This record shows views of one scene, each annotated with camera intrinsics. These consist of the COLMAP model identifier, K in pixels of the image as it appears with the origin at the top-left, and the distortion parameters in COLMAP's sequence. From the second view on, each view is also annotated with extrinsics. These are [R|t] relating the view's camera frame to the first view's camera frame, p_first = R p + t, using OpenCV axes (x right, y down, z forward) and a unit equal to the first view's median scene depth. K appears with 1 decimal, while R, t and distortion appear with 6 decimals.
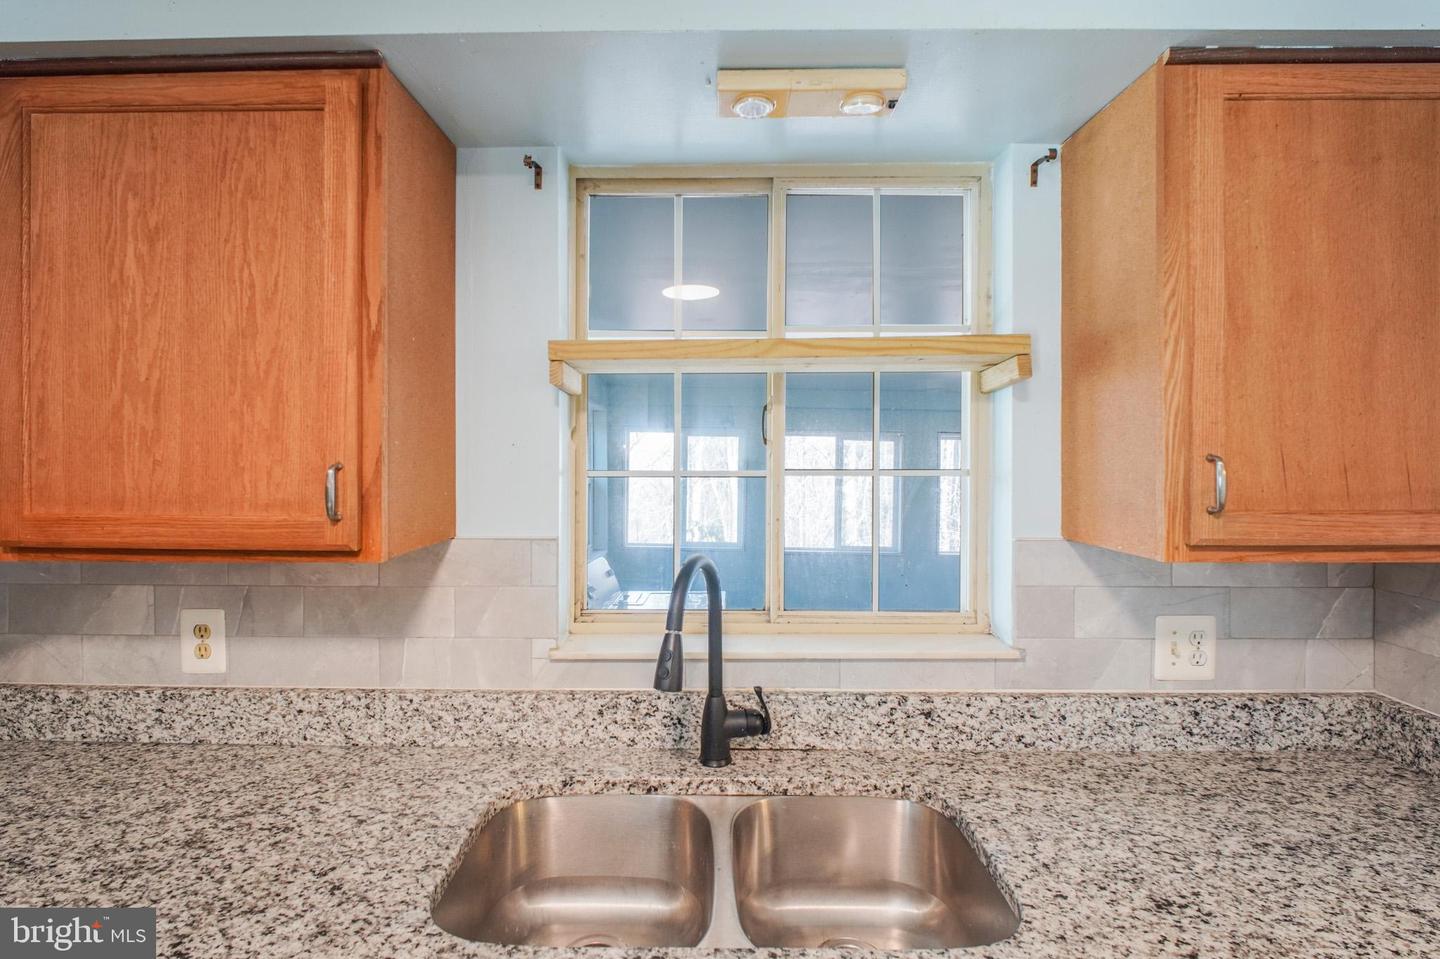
lens RADIAL K [[666.3, 0, 700.5], [0, 666.3, 461.2], [0, 0, 1]] dist [-0.004313, -0.001295]
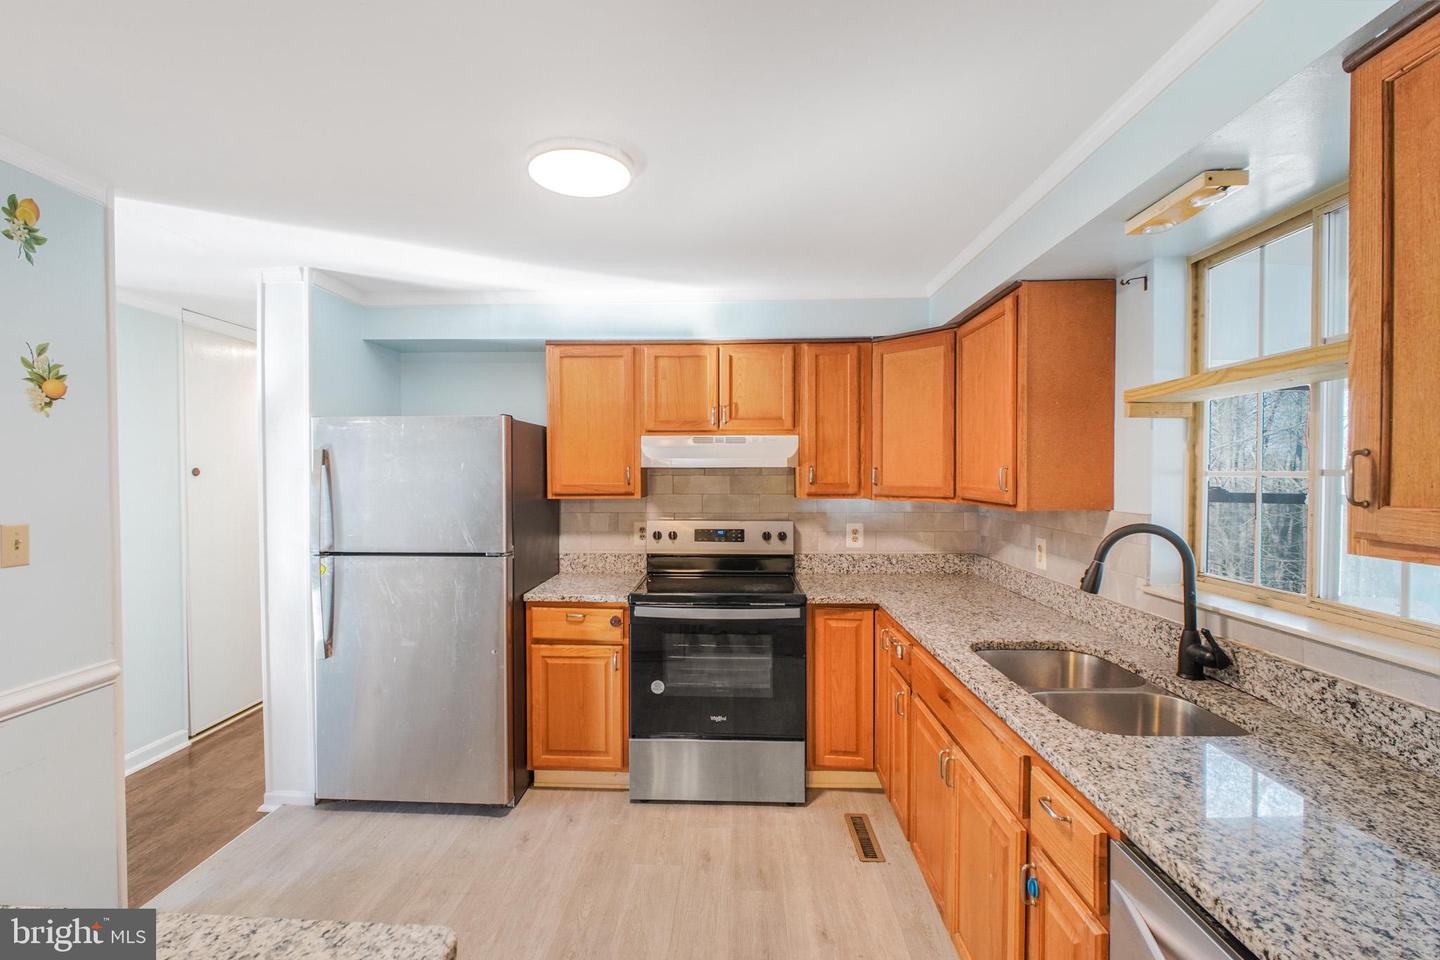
lens RADIAL K [[644.0, 0, 718.0], [0, 644.0, 485.0], [0, 0, 1]] dist [-0.000890, -0.000072]
pose [[-0.013962, 0.019100, -0.999720, 1.351597], [-0.000016, 0.999818, 0.019102, 0.019275], [0.999903, 0.000283, -0.013960, 0.024112]]
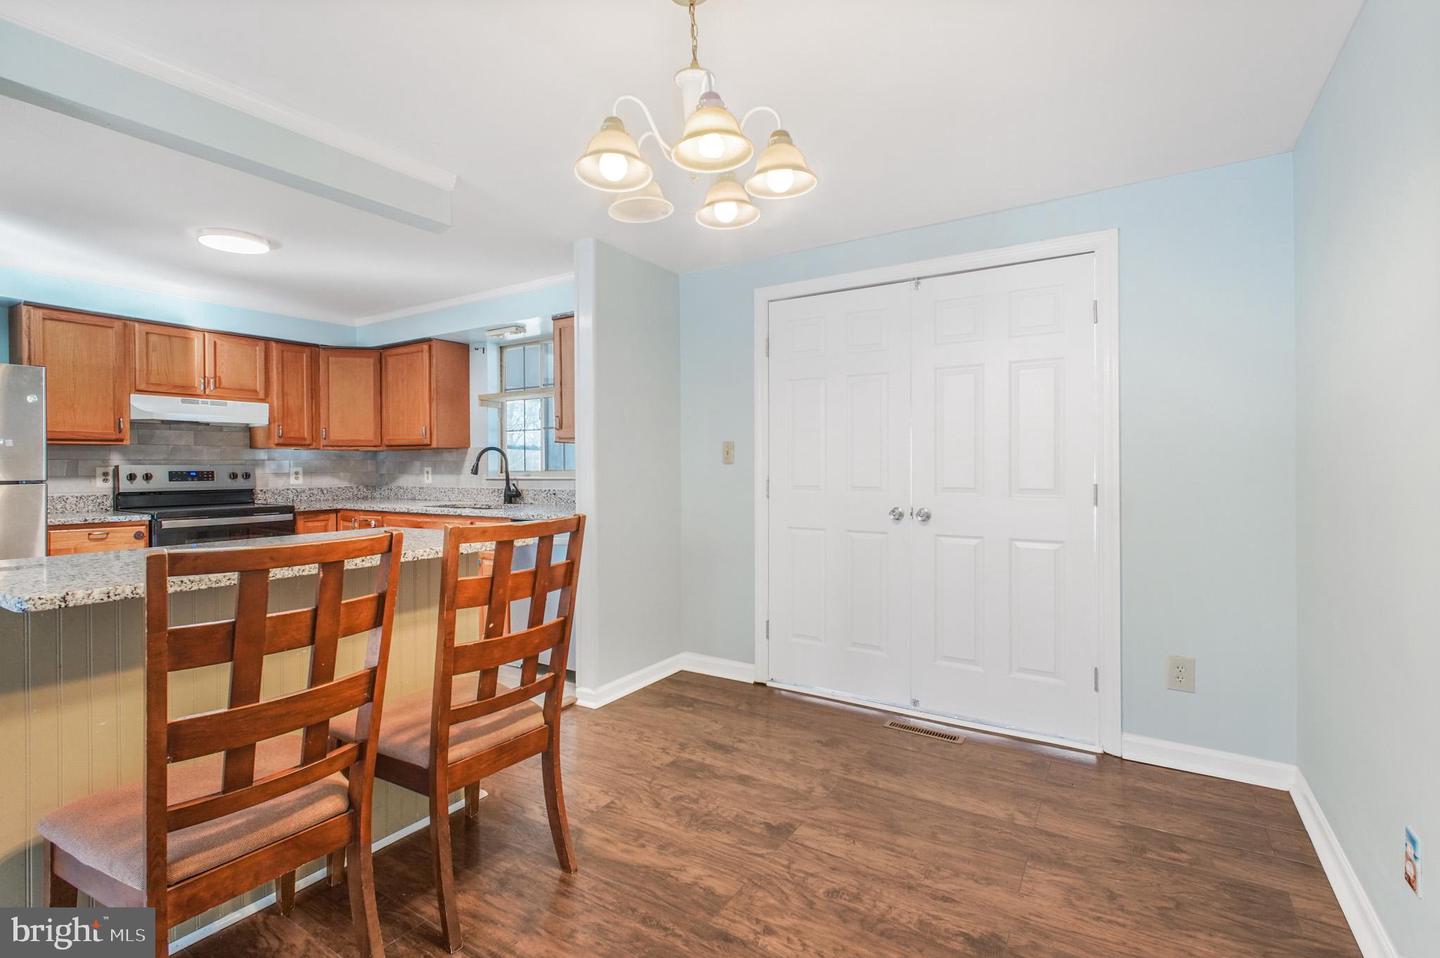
lens RADIAL K [[644.0, 0, 715.0], [0, 644.0, 472.9], [0, 0, 1]] dist [-0.000890, -0.000072]
pose [[0.870455, -0.006127, -0.492211, 2.801697], [0.012427, 0.999877, 0.009530, 0.258143], [0.492092, -0.014413, 0.870424, -1.593896]]
